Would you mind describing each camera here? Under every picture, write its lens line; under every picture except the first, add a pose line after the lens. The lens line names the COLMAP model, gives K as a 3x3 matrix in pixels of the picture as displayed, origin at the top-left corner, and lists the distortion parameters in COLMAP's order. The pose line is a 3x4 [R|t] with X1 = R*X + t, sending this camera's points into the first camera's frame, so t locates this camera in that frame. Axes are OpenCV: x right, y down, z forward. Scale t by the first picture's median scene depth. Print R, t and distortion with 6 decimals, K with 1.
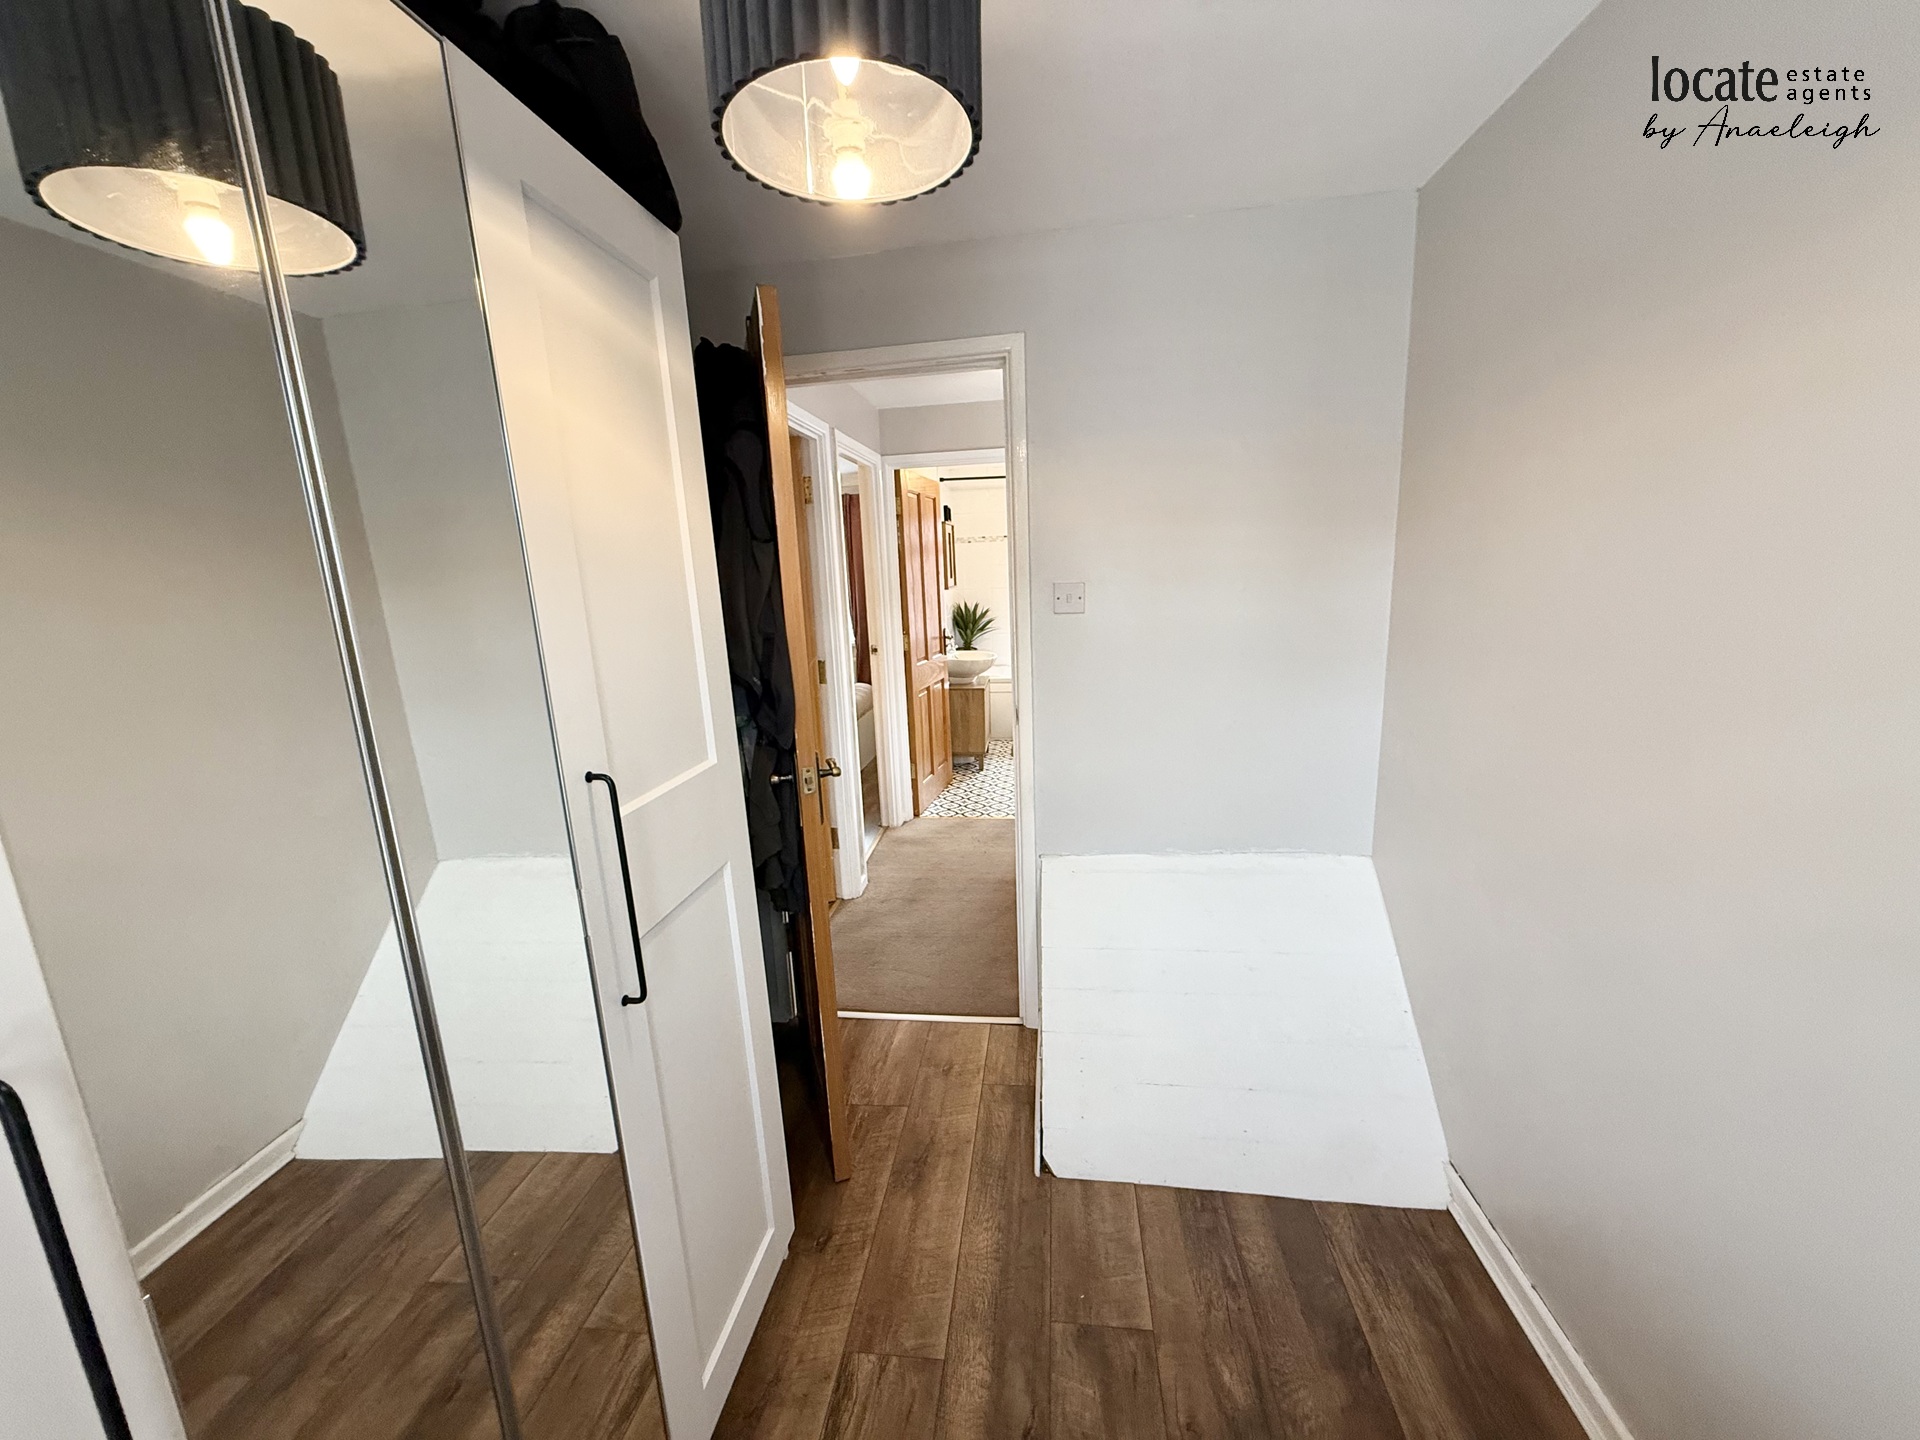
lens RADIAL K [[762.0, 0, 957.6], [0, 762.0, 716.5], [0, 0, 1]] dist [0.001238, -0.000424]
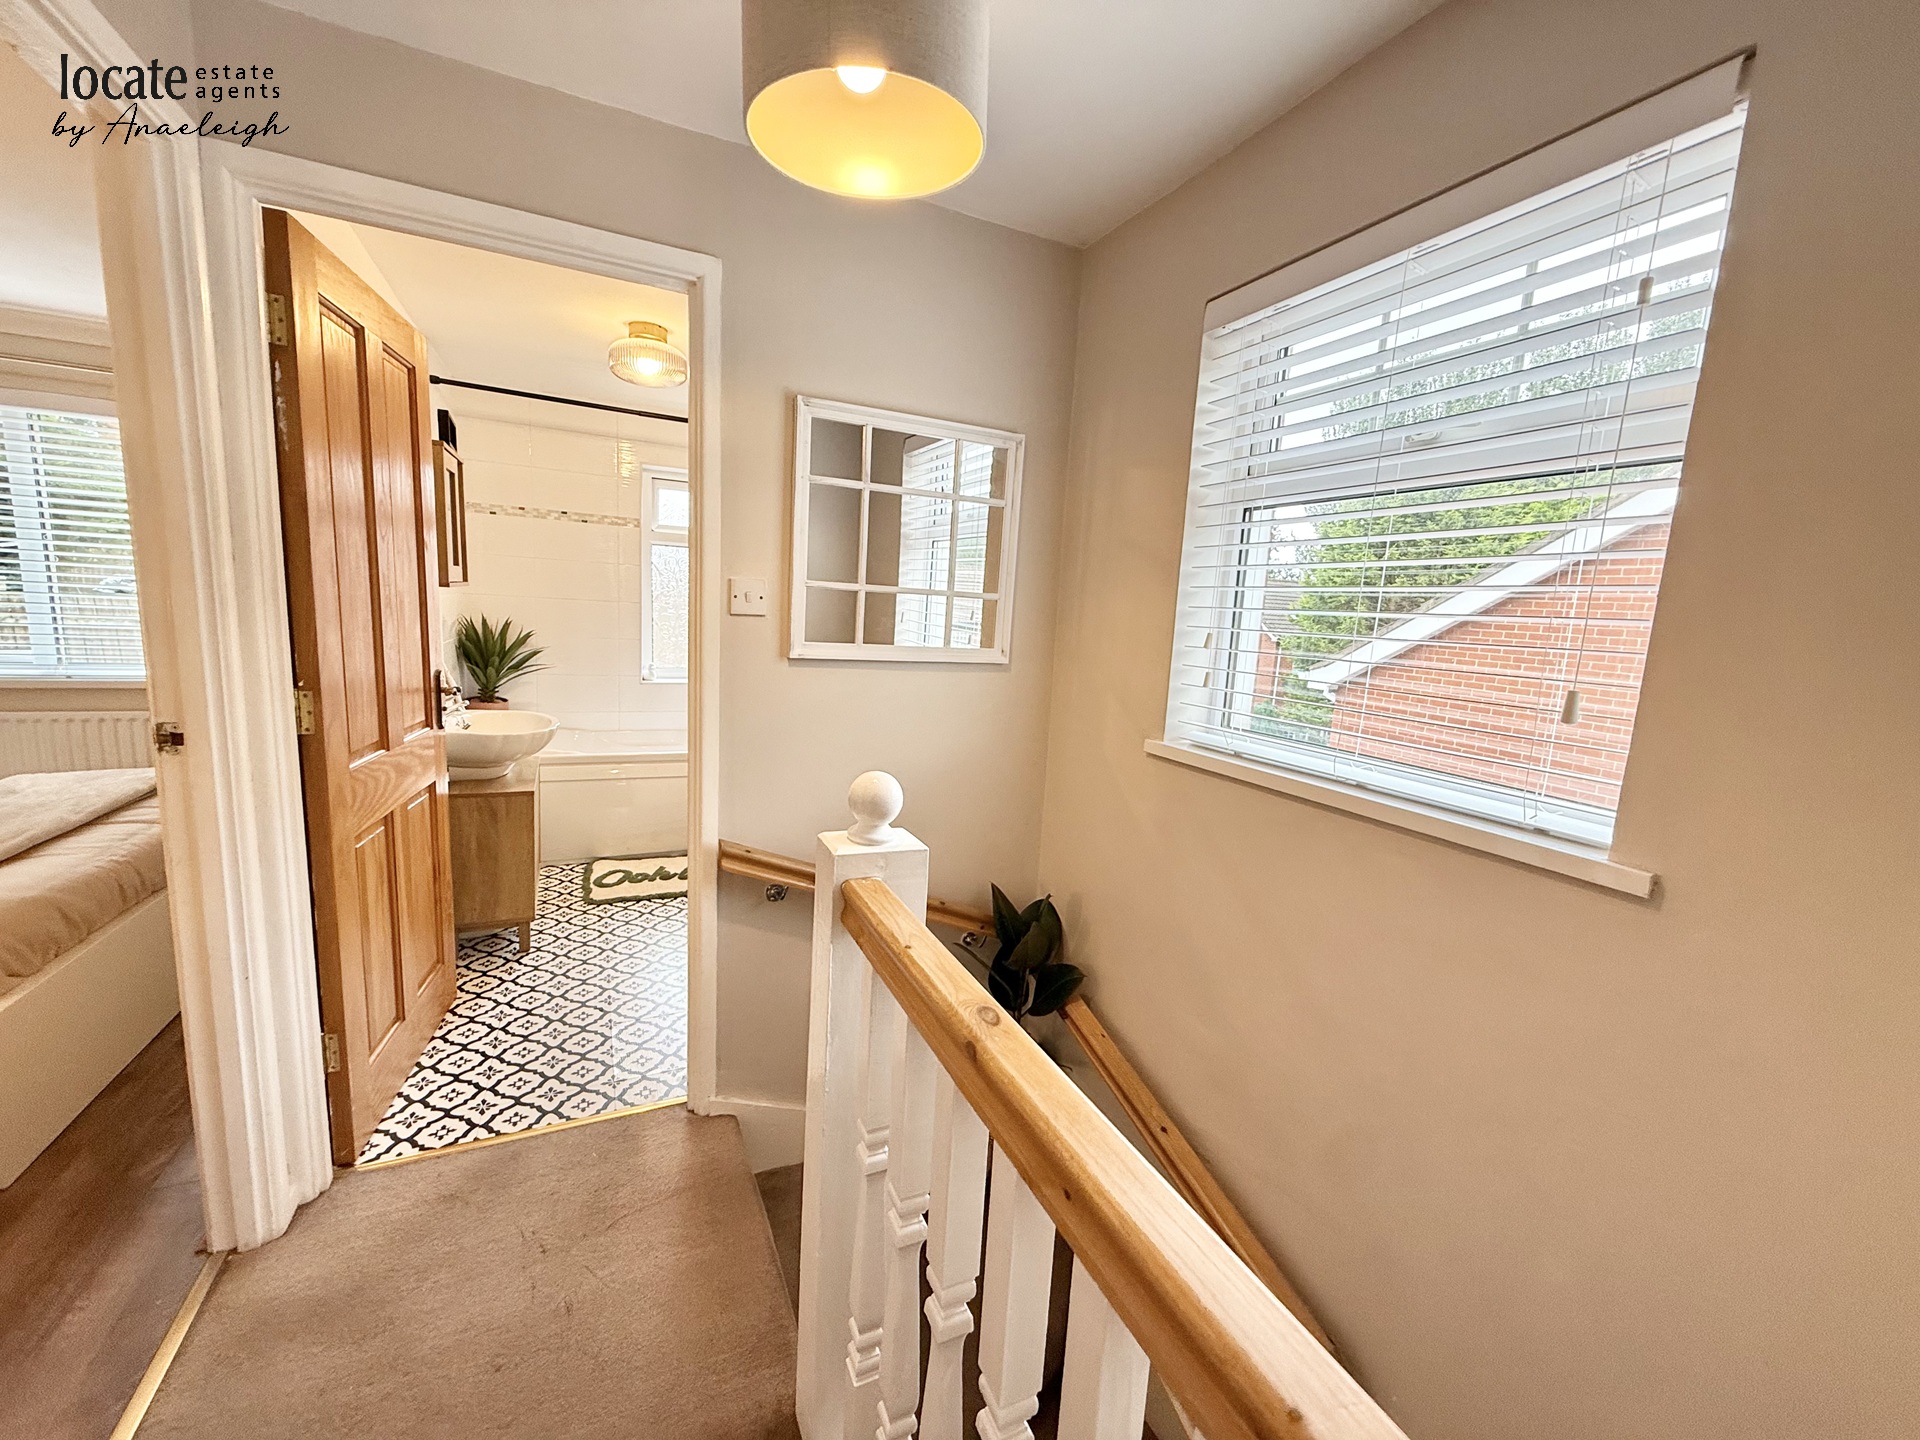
lens RADIAL K [[762.0, 0, 963.5], [0, 762.0, 714.1], [0, 0, 1]] dist [0.001238, -0.000424]
pose [[0.832636, 0.006358, 0.553784, -0.007375], [0.019845, 0.998949, -0.041305, -0.061377], [-0.553465, 0.045382, 0.831635, 0.431078]]
